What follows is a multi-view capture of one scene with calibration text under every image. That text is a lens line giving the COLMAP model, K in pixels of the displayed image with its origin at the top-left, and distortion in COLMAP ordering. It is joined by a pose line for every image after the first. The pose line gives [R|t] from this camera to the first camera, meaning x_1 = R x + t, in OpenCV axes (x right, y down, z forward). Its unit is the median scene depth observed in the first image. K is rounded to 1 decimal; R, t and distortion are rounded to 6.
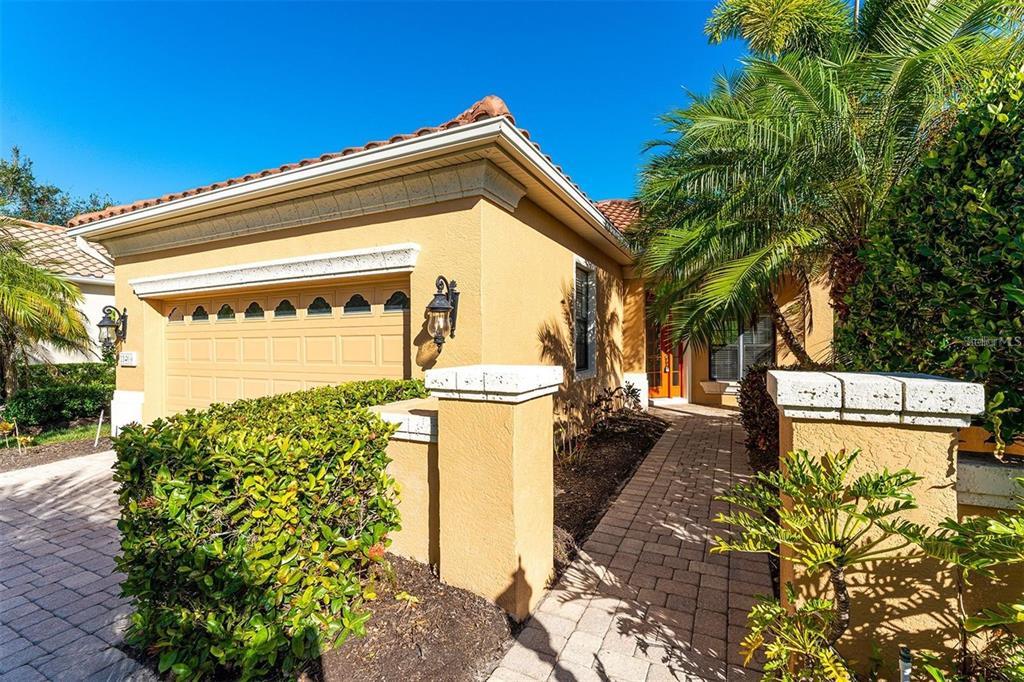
lens RADIAL K [[452.2, 0, 507.7], [0, 452.2, 342.9], [0, 0, 1]] dist [0.001224, 0.000046]
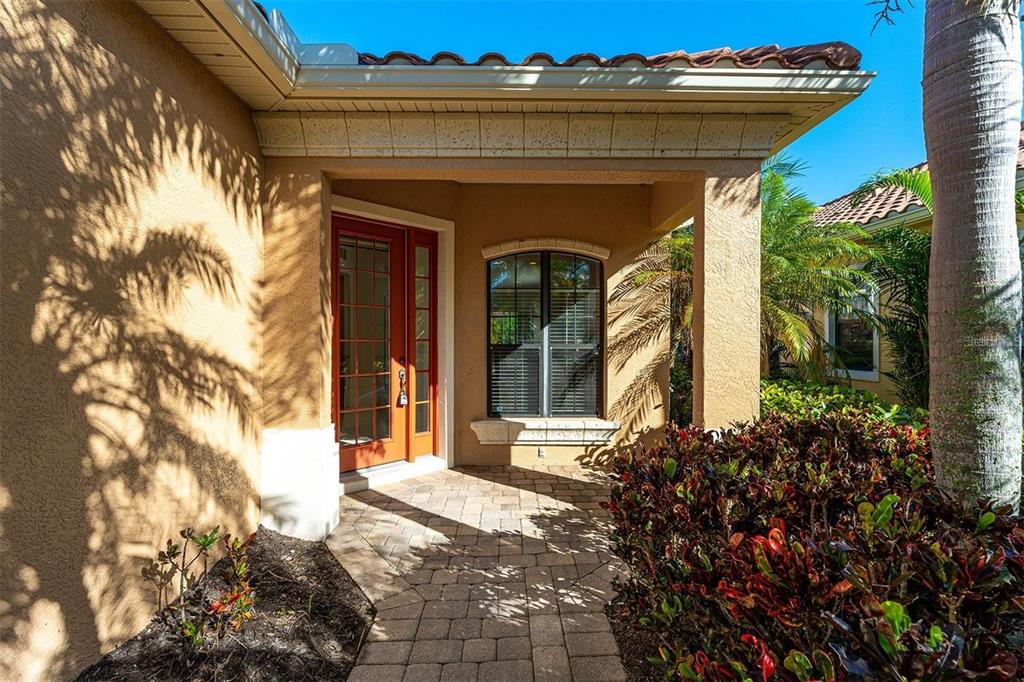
lens RADIAL K [[452.2, 0, 511.5], [0, 452.2, 340.2], [0, 0, 1]] dist [0.001224, 0.000046]
pose [[0.886573, 0.004224, 0.462569, 0.264229], [-0.007852, 0.999952, 0.005918, -0.004896], [-0.462522, -0.008879, 0.886563, 0.606919]]
